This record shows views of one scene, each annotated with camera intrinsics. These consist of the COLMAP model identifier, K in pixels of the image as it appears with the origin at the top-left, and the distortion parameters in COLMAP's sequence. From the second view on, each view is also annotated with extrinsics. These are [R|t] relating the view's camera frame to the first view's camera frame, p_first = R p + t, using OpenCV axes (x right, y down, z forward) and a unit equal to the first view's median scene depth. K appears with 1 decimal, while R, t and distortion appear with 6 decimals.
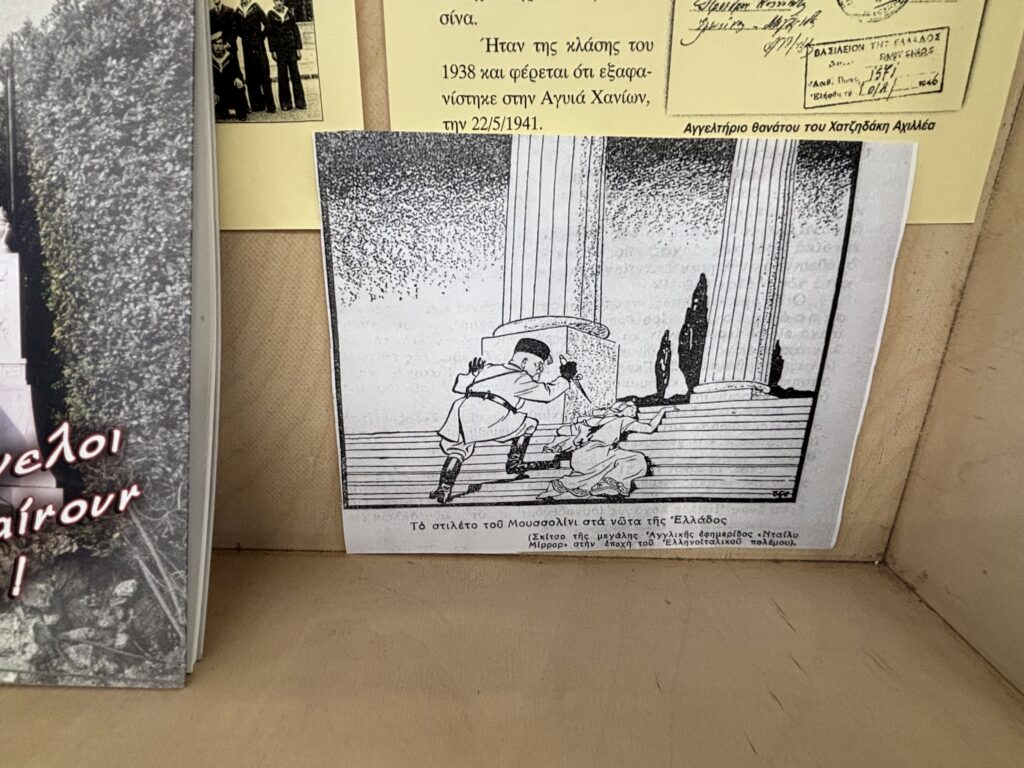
lens RADIAL K [[568.9, 0, 507.7], [0, 568.9, 388.2], [0, 0, 1]] dist [-0.013581, 0.009922]
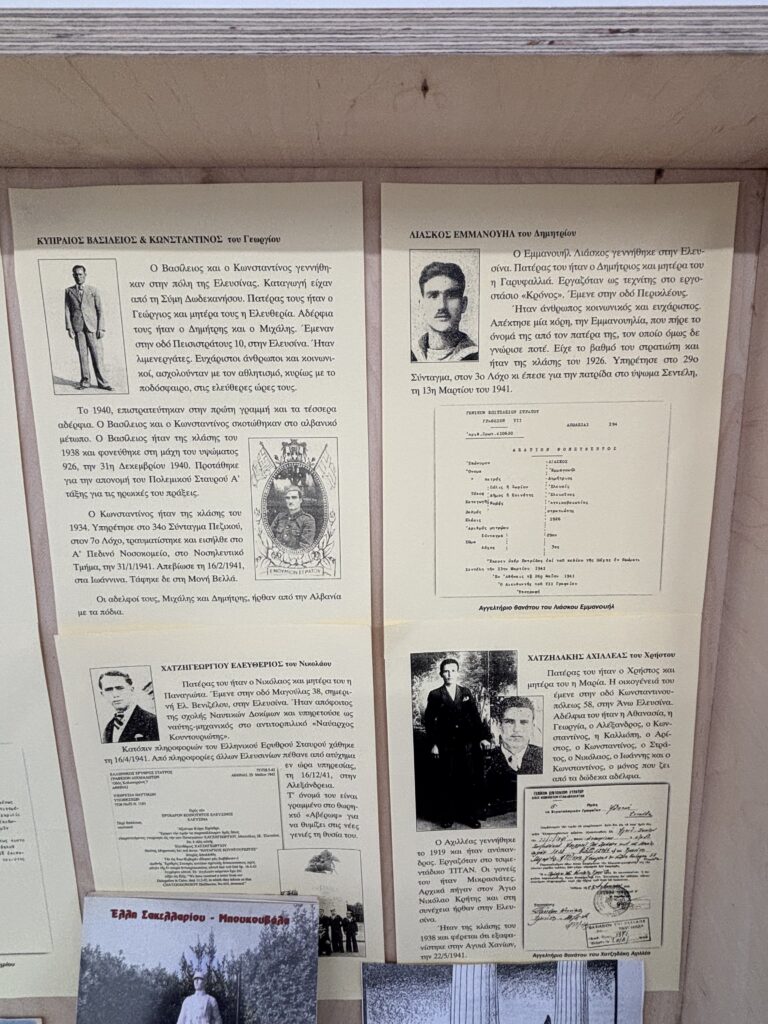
lens RADIAL K [[563.1, 0, 413.5], [0, 563.1, 512.9], [0, 0, 1]] dist [0.040072, -0.028065]
pose [[0.999449, -0.026856, -0.019516, -0.053748], [0.023091, 0.984723, -0.172588, -1.777960], [0.023853, 0.172043, 0.984801, -1.455564]]
